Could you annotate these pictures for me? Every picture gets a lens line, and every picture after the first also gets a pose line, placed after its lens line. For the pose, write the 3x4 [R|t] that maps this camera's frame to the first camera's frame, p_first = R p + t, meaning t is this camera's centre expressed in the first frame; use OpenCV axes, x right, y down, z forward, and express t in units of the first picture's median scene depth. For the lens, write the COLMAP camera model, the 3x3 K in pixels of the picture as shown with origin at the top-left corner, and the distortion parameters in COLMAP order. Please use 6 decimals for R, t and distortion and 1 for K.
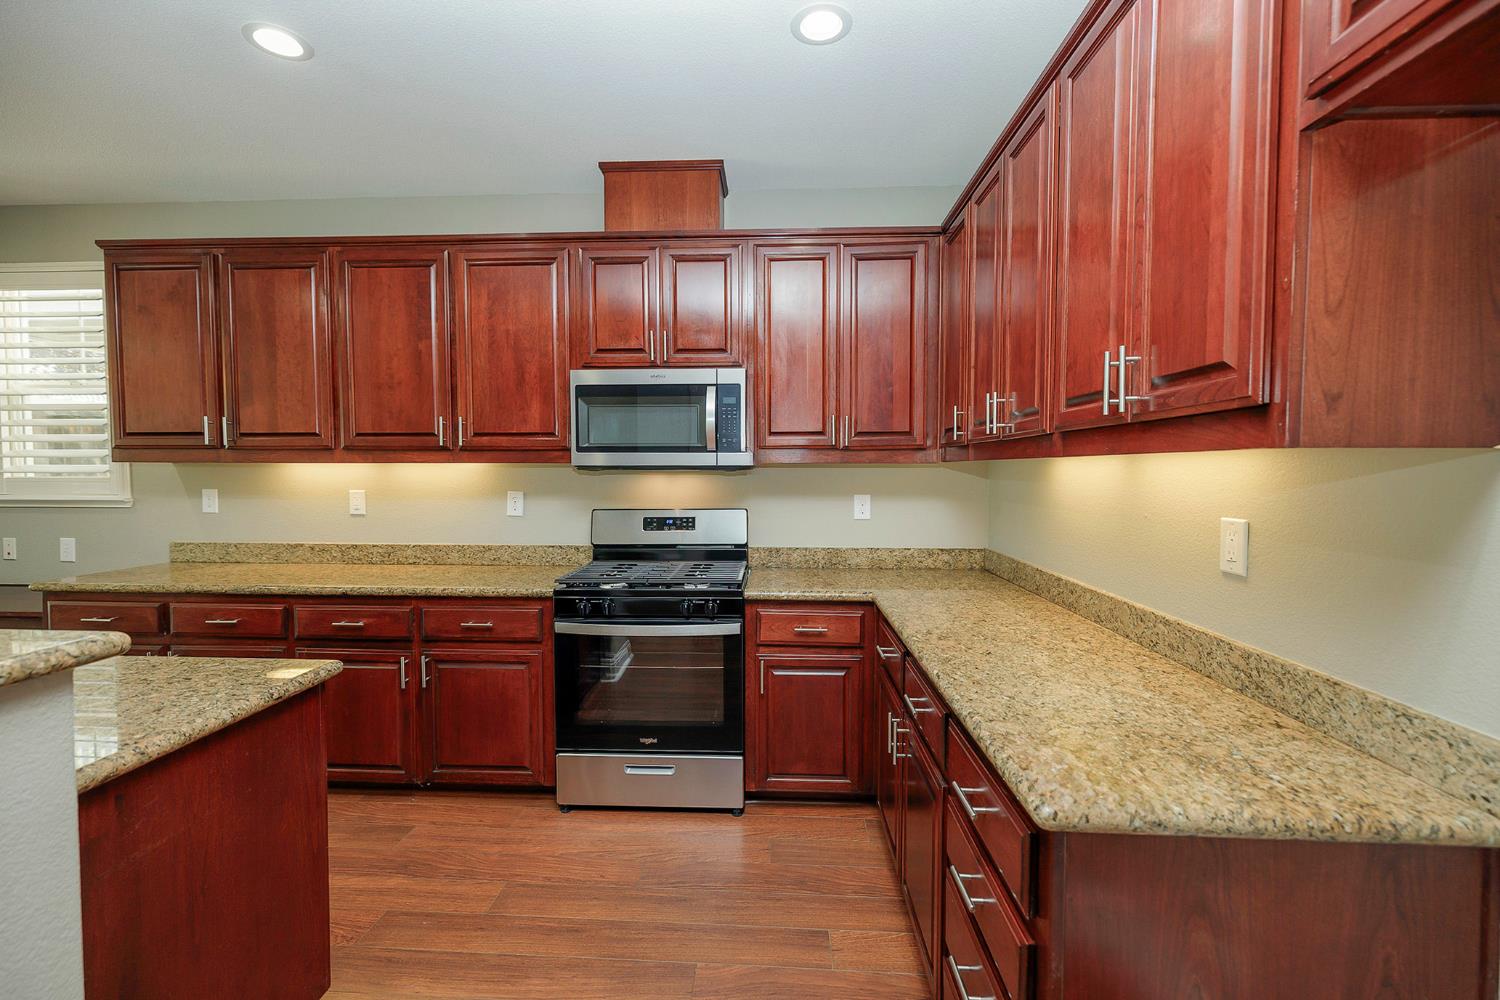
lens RADIAL K [[635.6, 0, 746.3], [0, 635.6, 491.7], [0, 0, 1]] dist [0.002493, -0.000272]
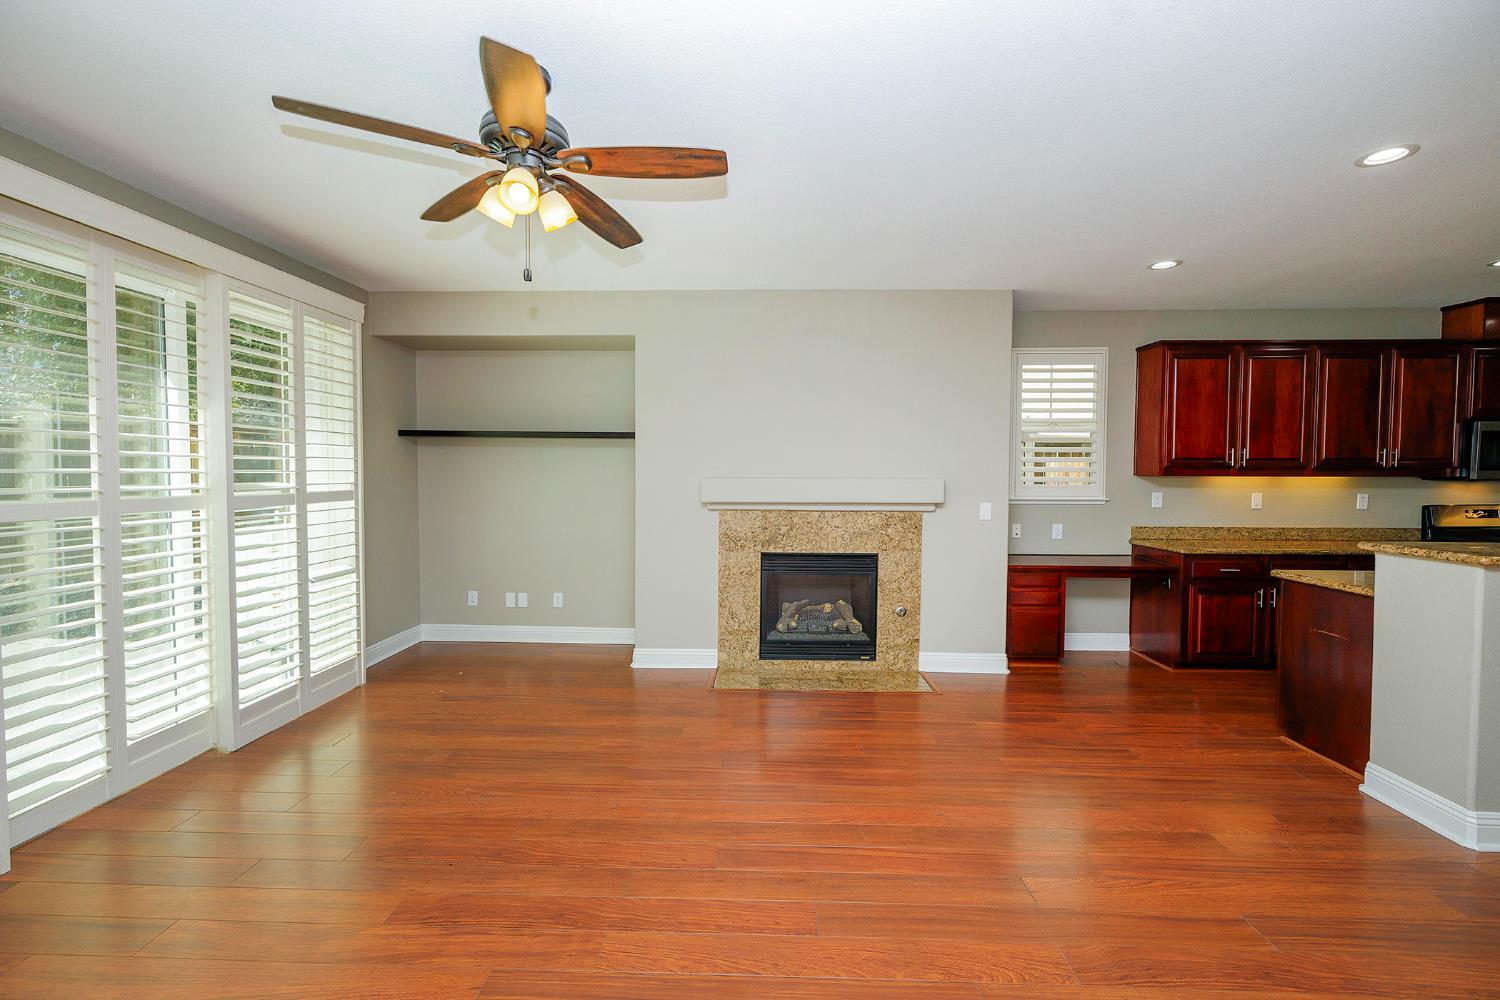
lens RADIAL K [[624.0, 0, 750.3], [0, 624.0, 494.7], [0, 0, 1]] dist [-0.001822, 0.000265]
pose [[0.999783, -0.000735, 0.020822, -2.236035], [0.000660, 0.999993, 0.003571, -0.005843], [-0.020824, -0.003556, 0.999777, -0.606258]]
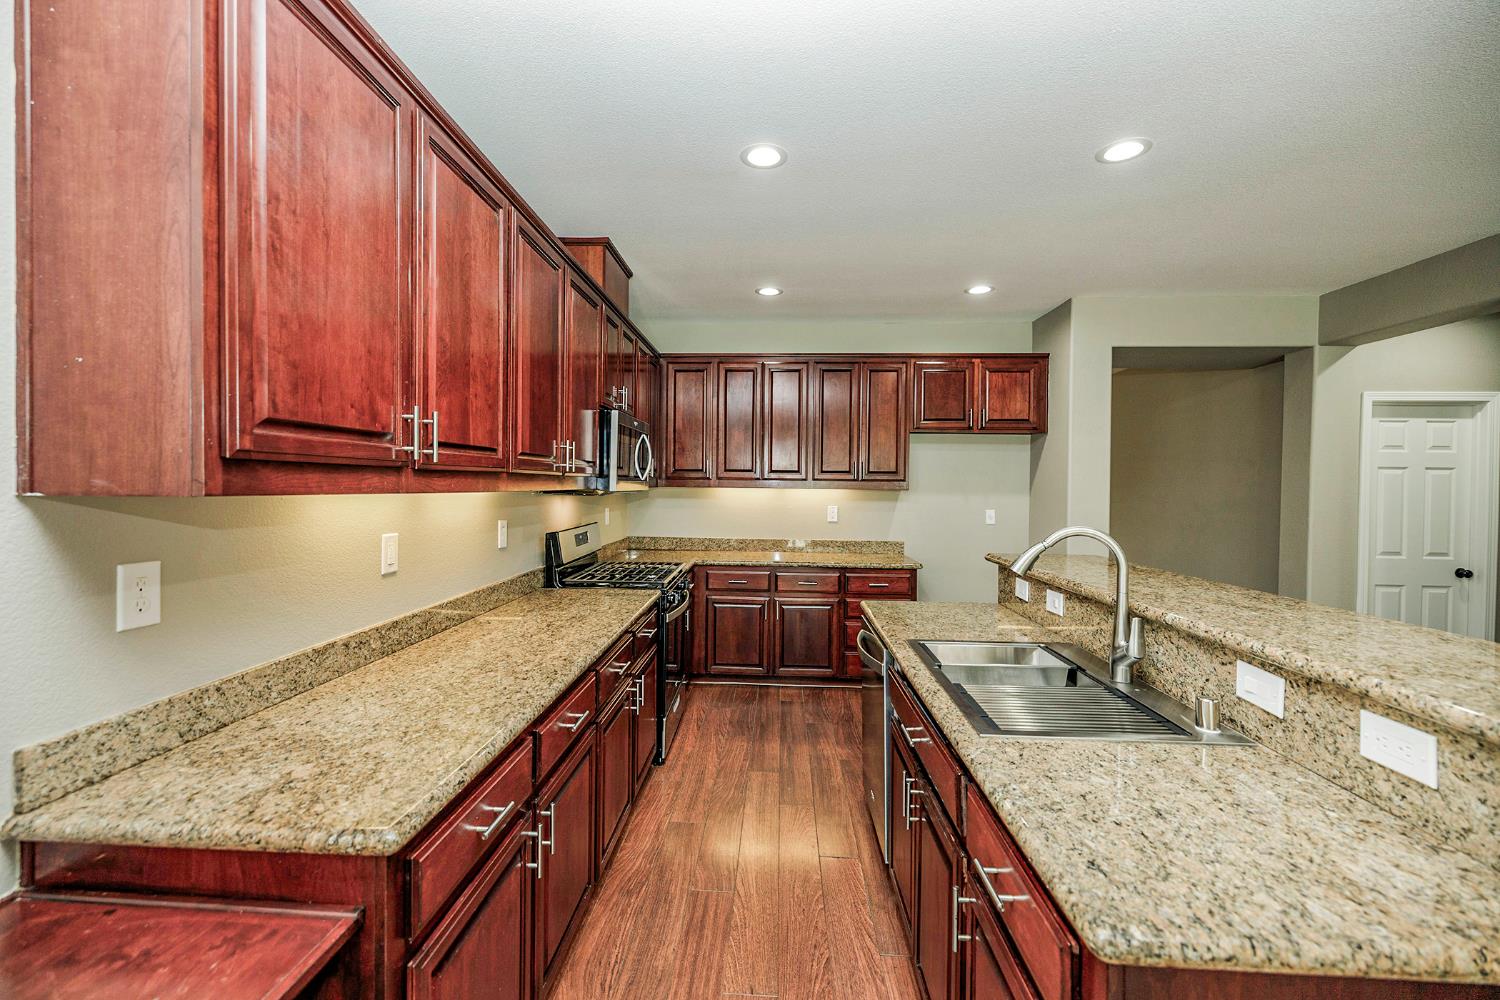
lens RADIAL K [[635.6, 0, 746.3], [0, 635.6, 491.7], [0, 0, 1]] dist [0.002493, -0.000272]
pose [[-0.000757, -0.013450, 0.999909, -1.449027], [0.024053, 0.999620, 0.013465, -0.050177], [-0.999710, 0.024061, -0.000434, 0.770437]]
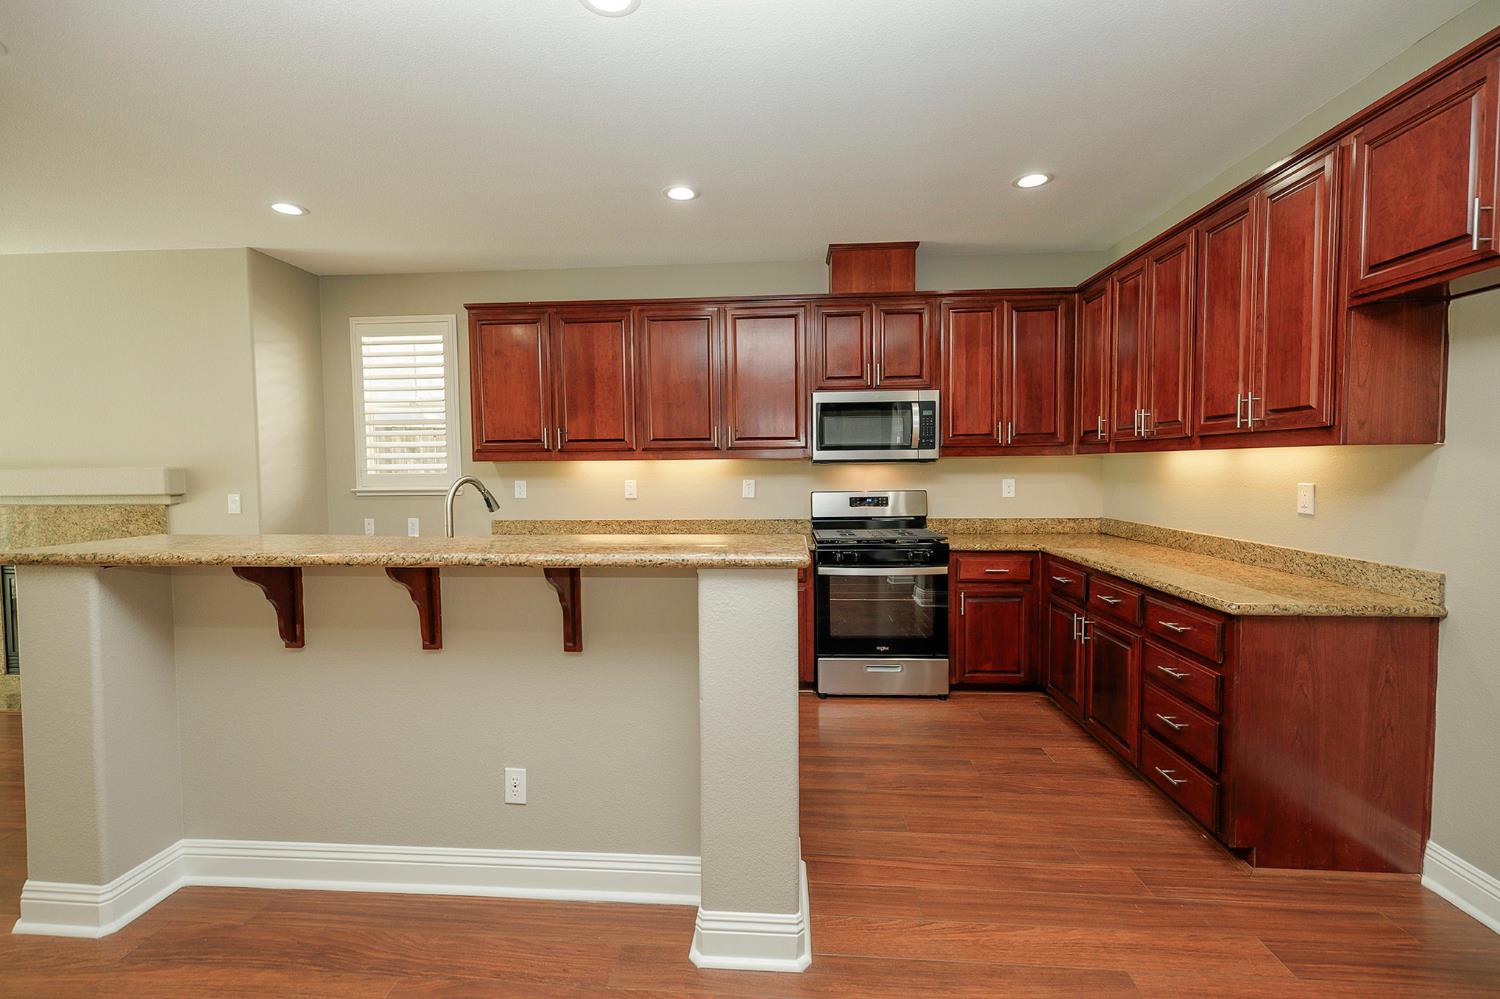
lens RADIAL K [[646.9, 0, 741.1], [0, 646.9, 492.7], [0, 0, 1]] dist [0.003030, 0.000322]
pose [[0.999755, -0.010544, -0.019437, -0.410545], [0.010673, 0.999922, 0.006499, 0.020746], [0.019367, -0.006705, 0.999790, -0.446260]]
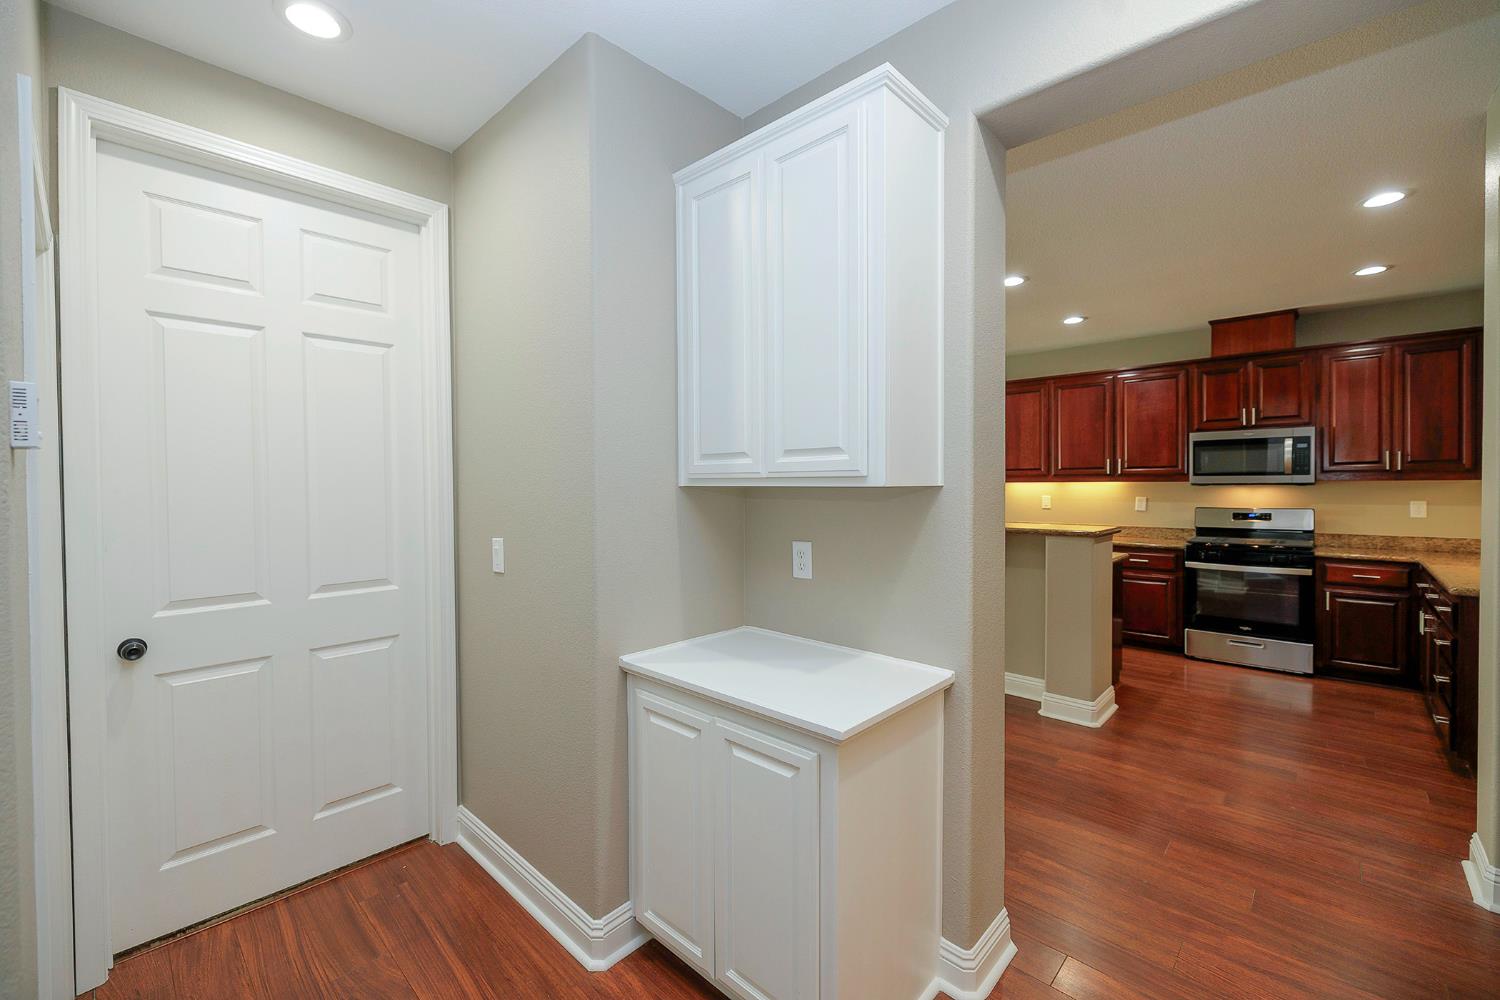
lens RADIAL K [[628.6, 0, 744.0], [0, 628.6, 492.9], [0, 0, 1]] dist [0.002479, 0.000310]
pose [[0.762044, 0.003385, -0.647516, -0.073304], [-0.015803, 0.999786, -0.013371, 0.034246], [0.647332, 0.020421, 0.761935, -1.298062]]
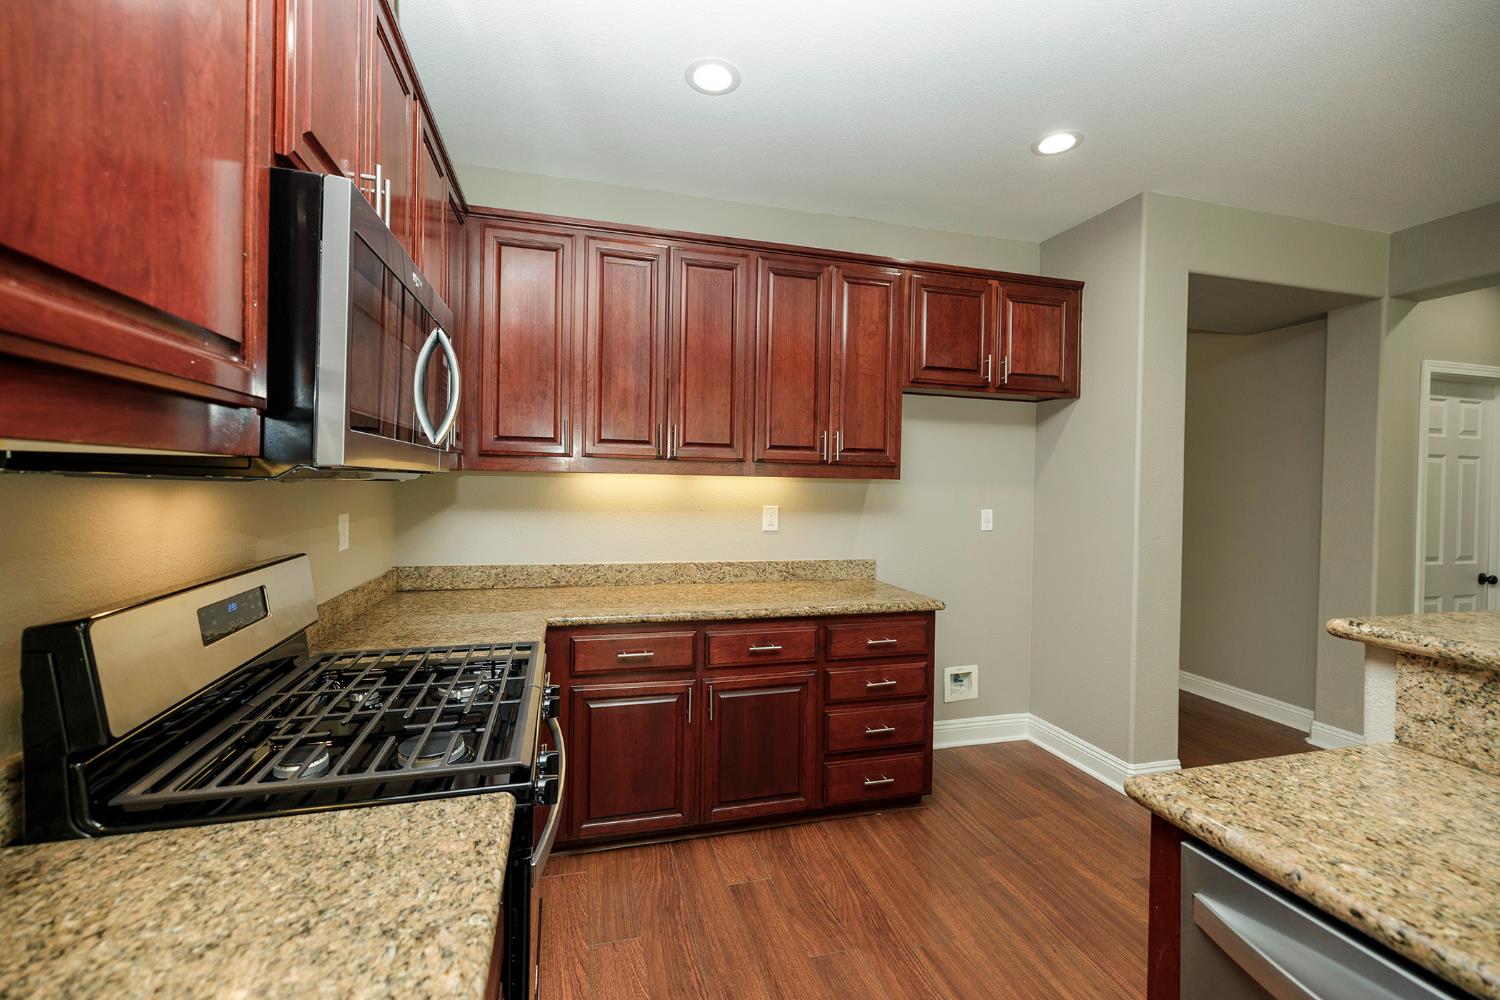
lens RADIAL K [[624.0, 0, 750.3], [0, 624.0, 494.7], [0, 0, 1]] dist [-0.001822, 0.000265]
pose [[-0.319577, -0.025507, 0.947217, -0.647334], [0.016489, 0.999337, 0.032473, -0.034311], [-0.947417, 0.025996, -0.318945, 0.910258]]
